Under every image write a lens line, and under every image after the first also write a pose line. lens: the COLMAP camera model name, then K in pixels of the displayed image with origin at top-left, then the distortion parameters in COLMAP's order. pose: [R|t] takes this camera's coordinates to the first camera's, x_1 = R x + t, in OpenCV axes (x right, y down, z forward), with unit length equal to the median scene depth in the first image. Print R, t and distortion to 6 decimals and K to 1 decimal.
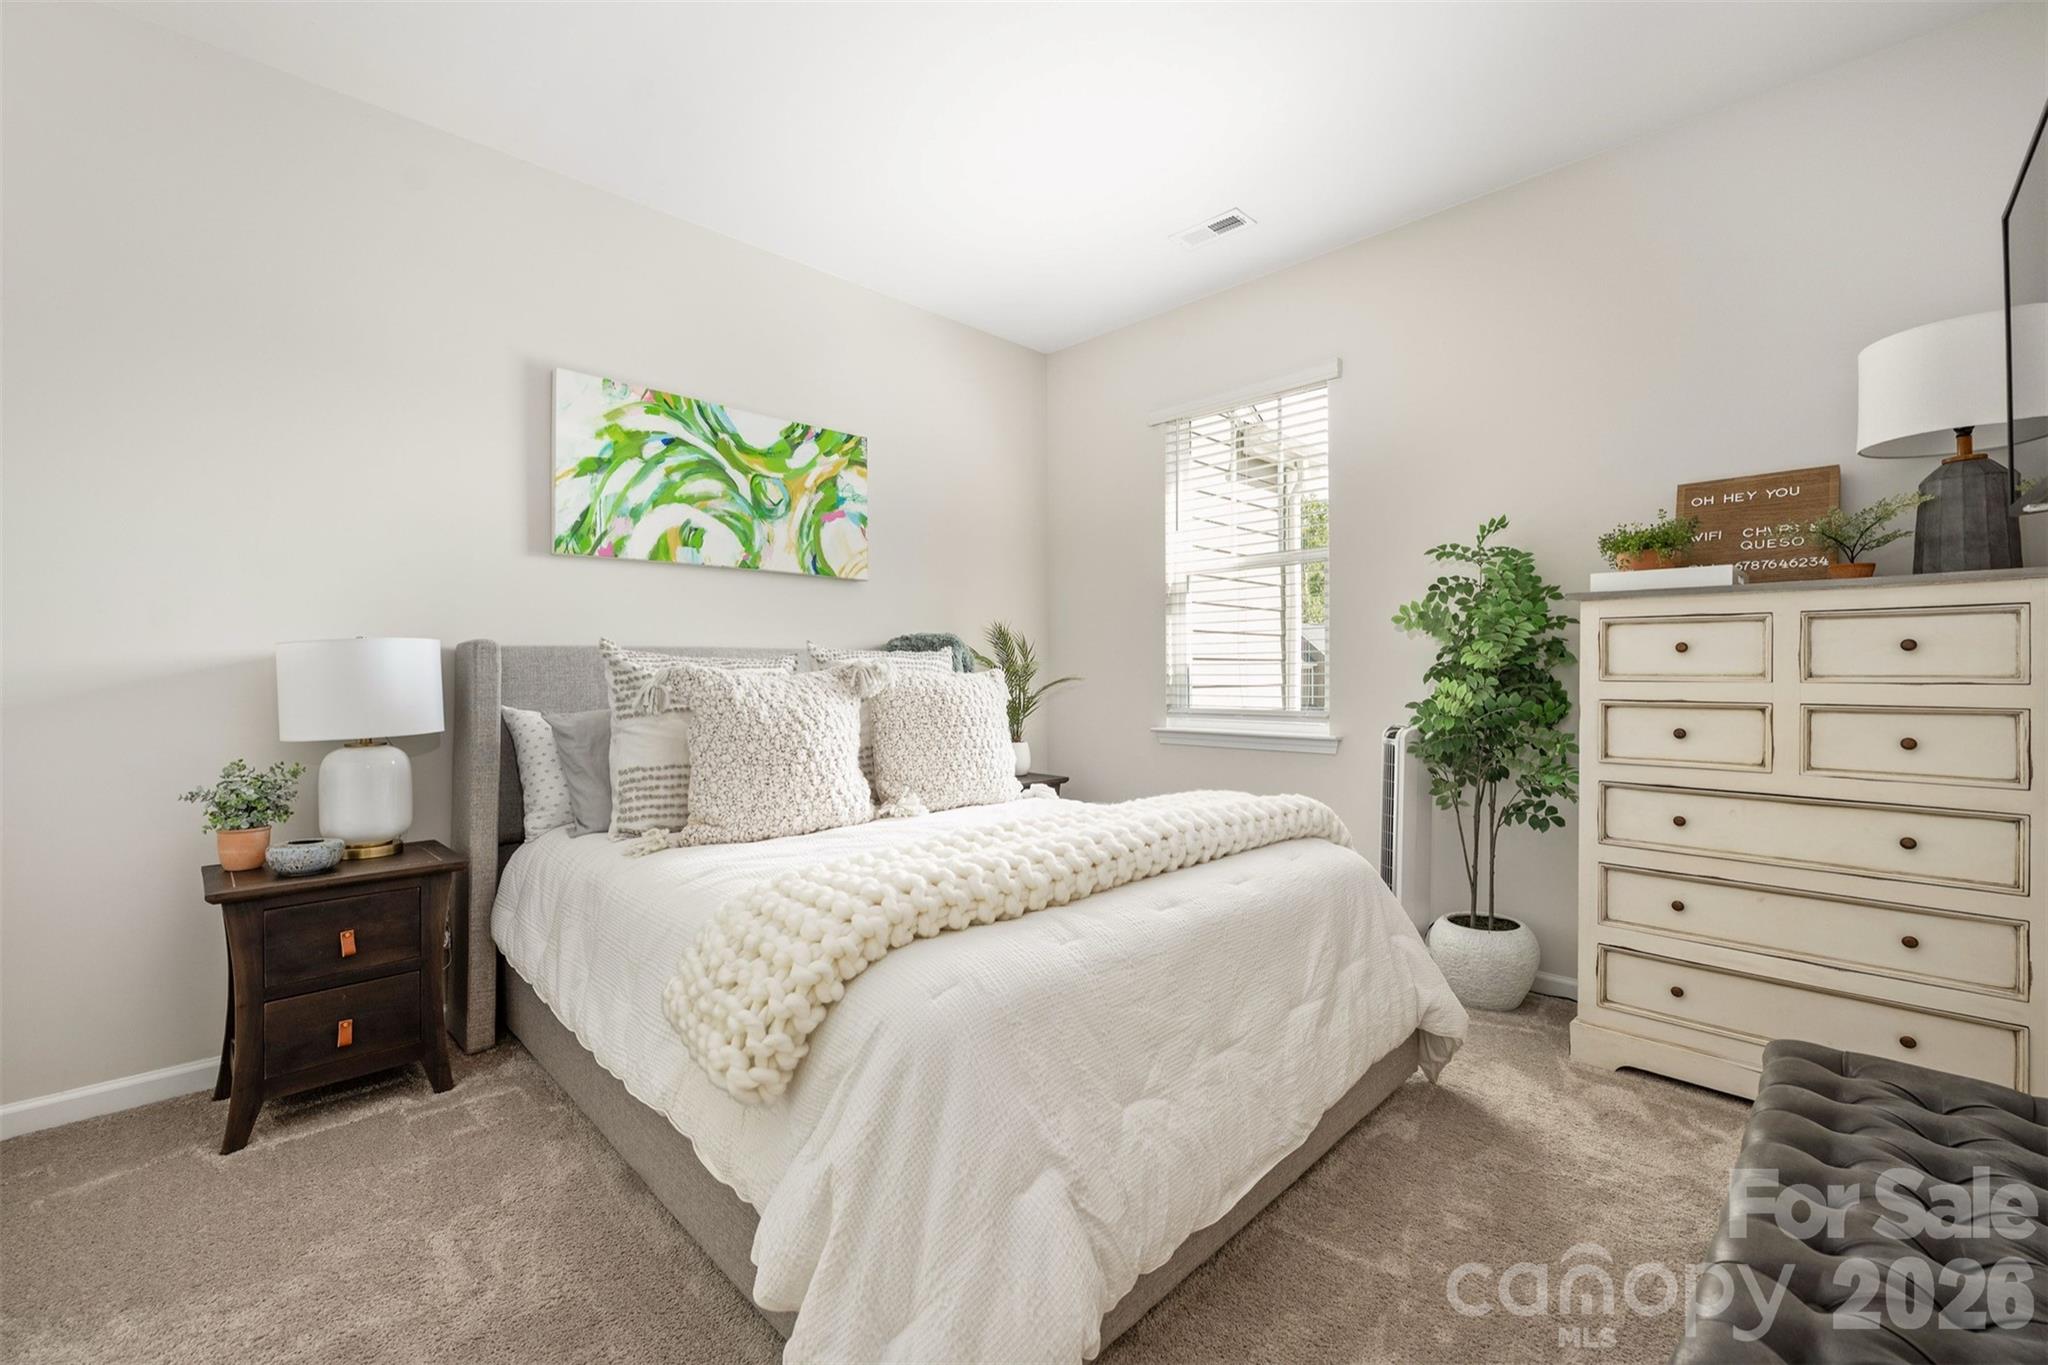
lens RADIAL K [[839.2, 0, 1021.2], [0, 839.2, 672.8], [0, 0, 1]] dist [-0.005190, -0.000361]
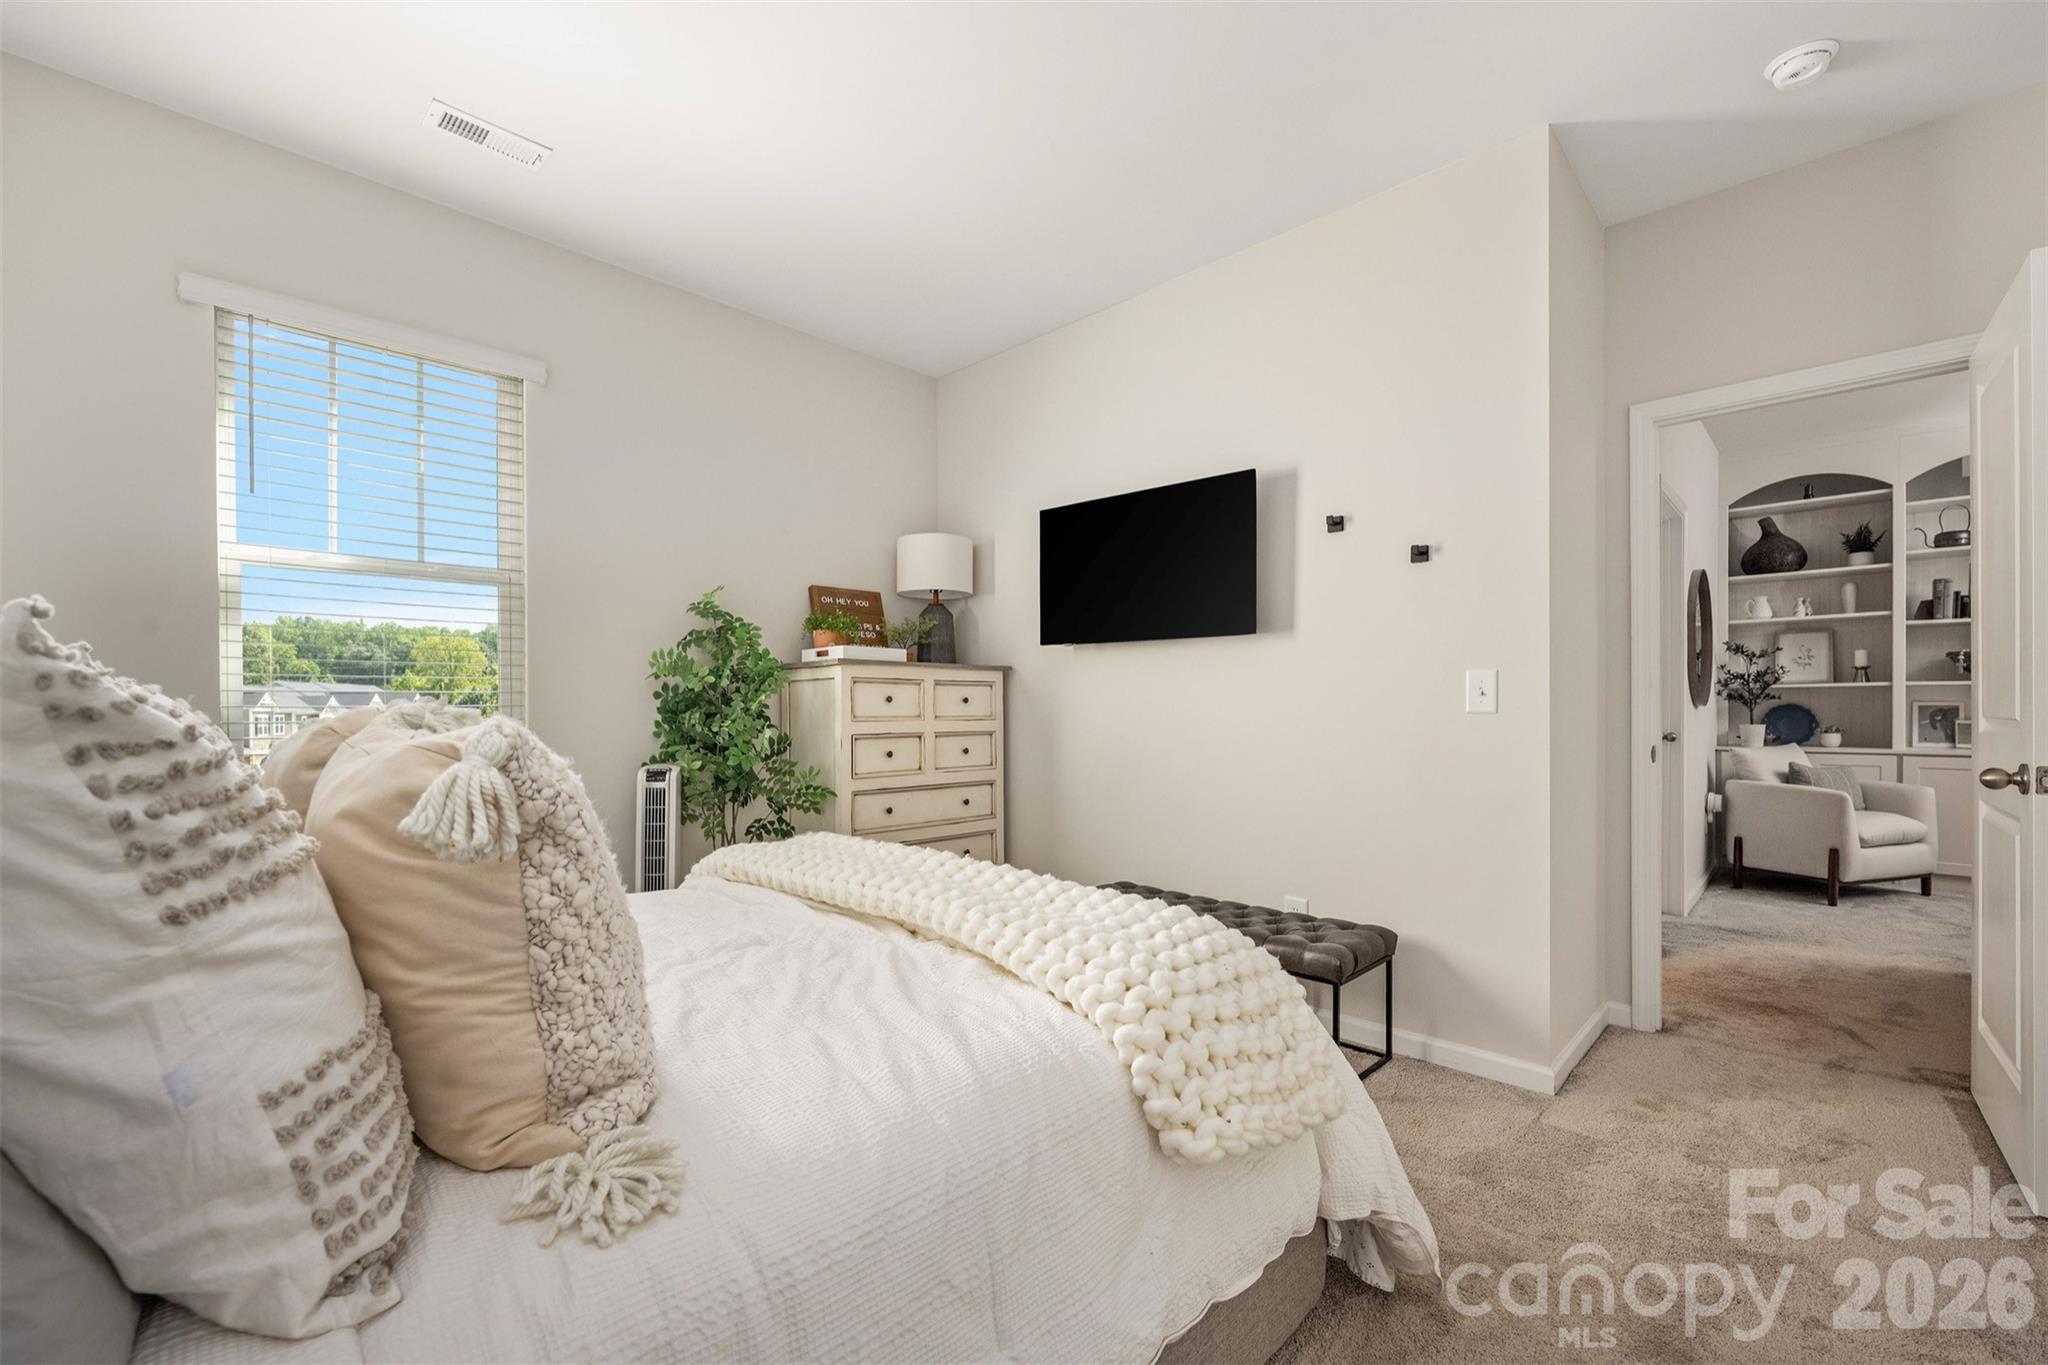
lens RADIAL K [[828.5, 0, 1026.0], [0, 828.5, 707.7], [0, 0, 1]] dist [-0.000437, -0.000159]
pose [[0.000098, 0.000740, 1.000000, -0.773640], [0.007083, 0.999975, -0.000740, -0.011585], [-0.999975, 0.007083, 0.000093, 0.761936]]
